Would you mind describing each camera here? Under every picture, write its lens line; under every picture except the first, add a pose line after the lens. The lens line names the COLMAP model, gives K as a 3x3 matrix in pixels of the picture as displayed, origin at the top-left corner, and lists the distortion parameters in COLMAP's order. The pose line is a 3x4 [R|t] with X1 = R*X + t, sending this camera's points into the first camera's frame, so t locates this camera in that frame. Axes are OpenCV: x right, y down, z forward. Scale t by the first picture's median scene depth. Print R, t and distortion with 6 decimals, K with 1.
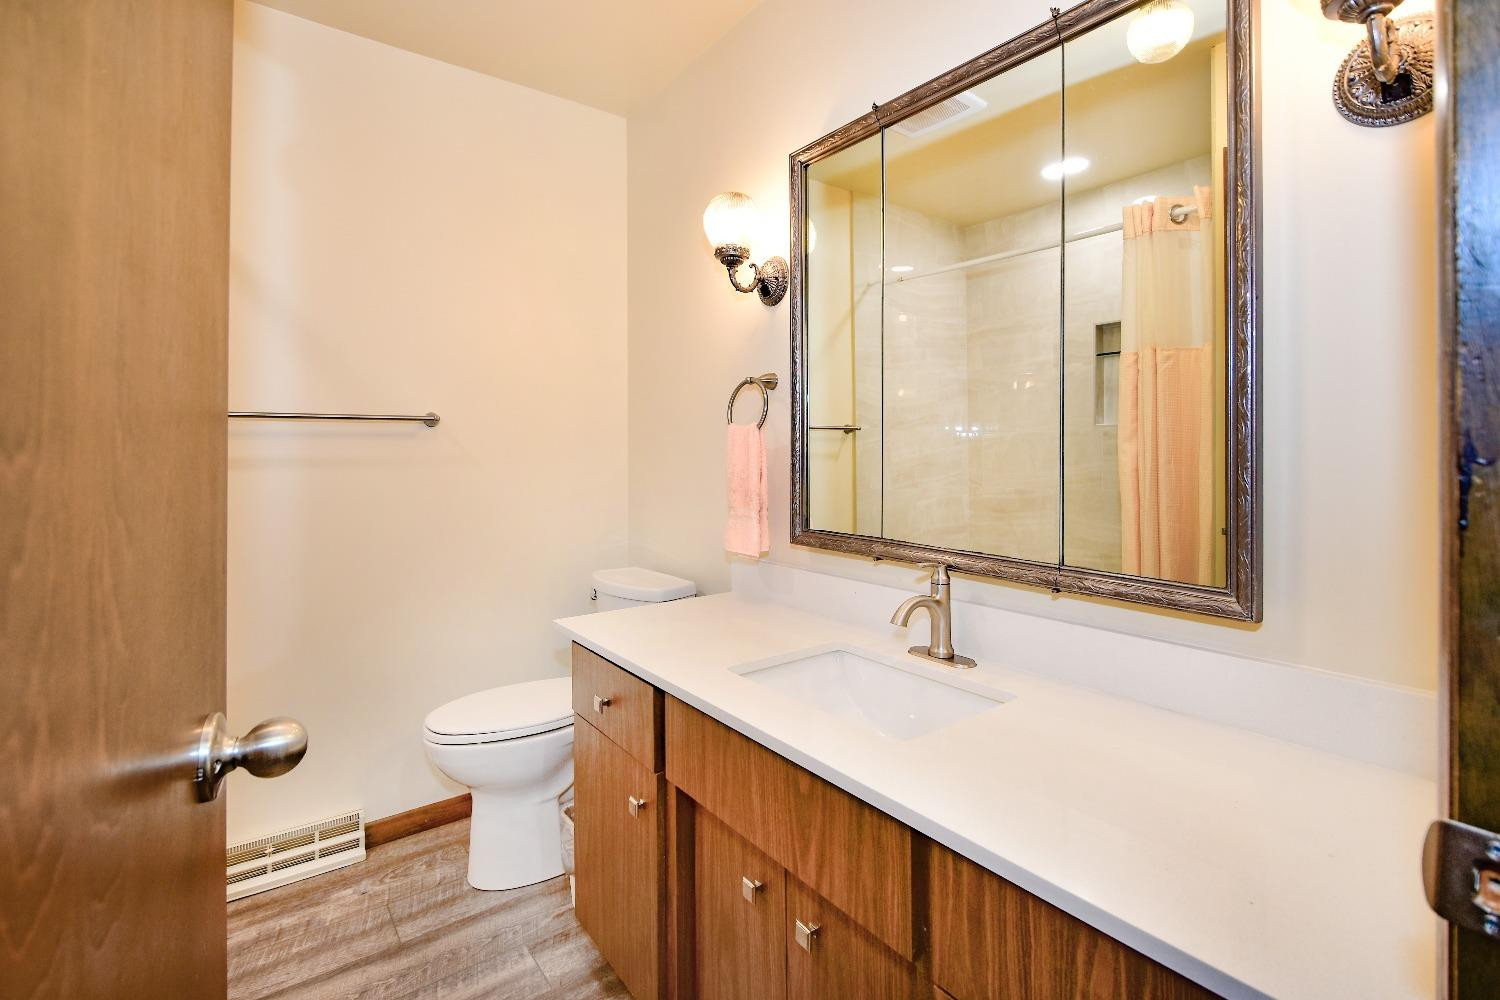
lens RADIAL K [[681.4, 0, 754.7], [0, 681.4, 455.5], [0, 0, 1]] dist [0.000719, -0.000133]
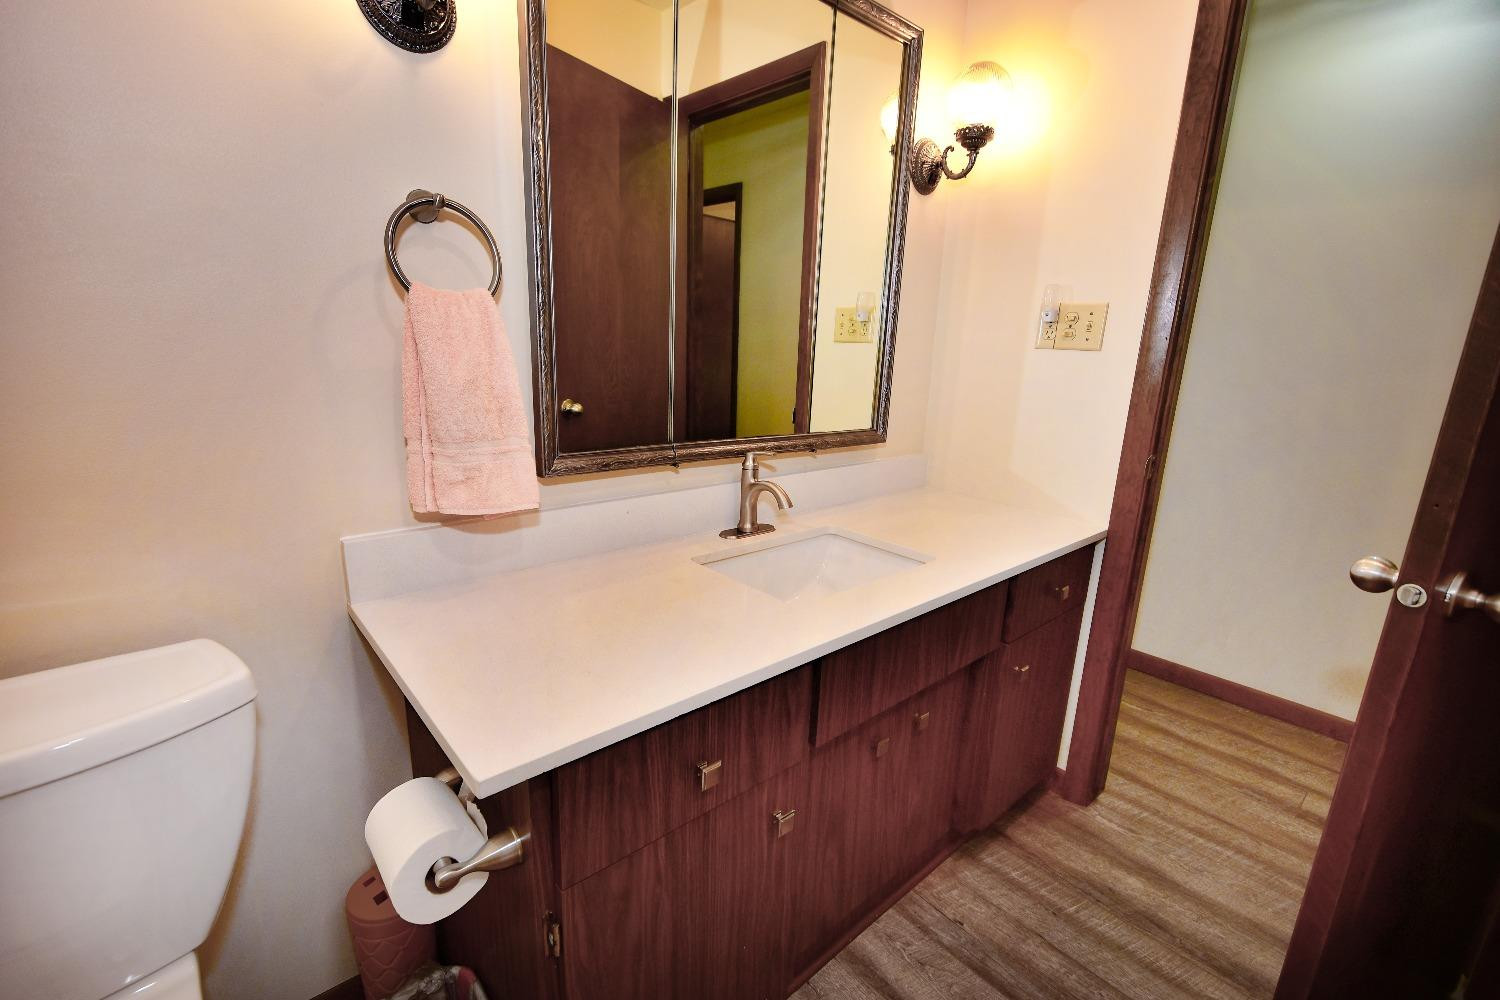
lens RADIAL K [[668.4, 0, 757.0], [0, 668.4, 512.8], [0, 0, 1]] dist [0.001389, -0.007765]
pose [[-0.072228, -0.239917, 0.968103, -0.911258], [-0.036898, 0.970616, 0.237787, -0.003351], [-0.996705, -0.018547, -0.078958, 1.205437]]
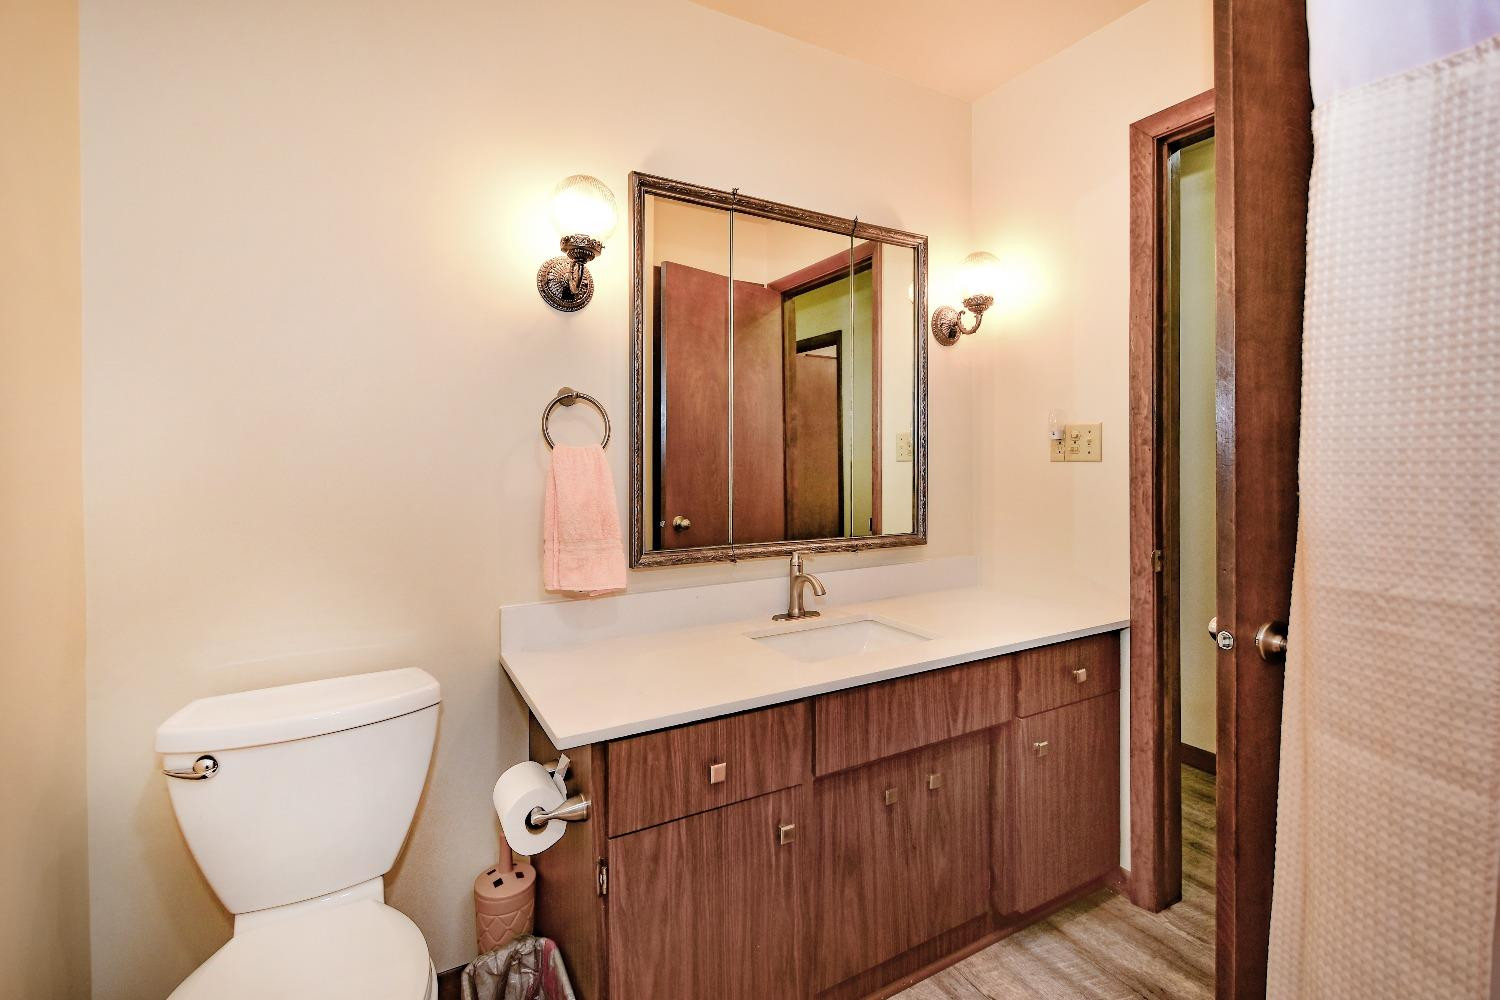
lens RADIAL K [[681.4, 0, 754.7], [0, 681.4, 455.5], [0, 0, 1]] dist [0.000719, -0.000133]
pose [[0.135512, 0.013089, 0.990689, -1.295541], [0.004040, 0.999897, -0.013764, -0.022532], [-0.990768, 0.005868, 0.135445, 0.999321]]
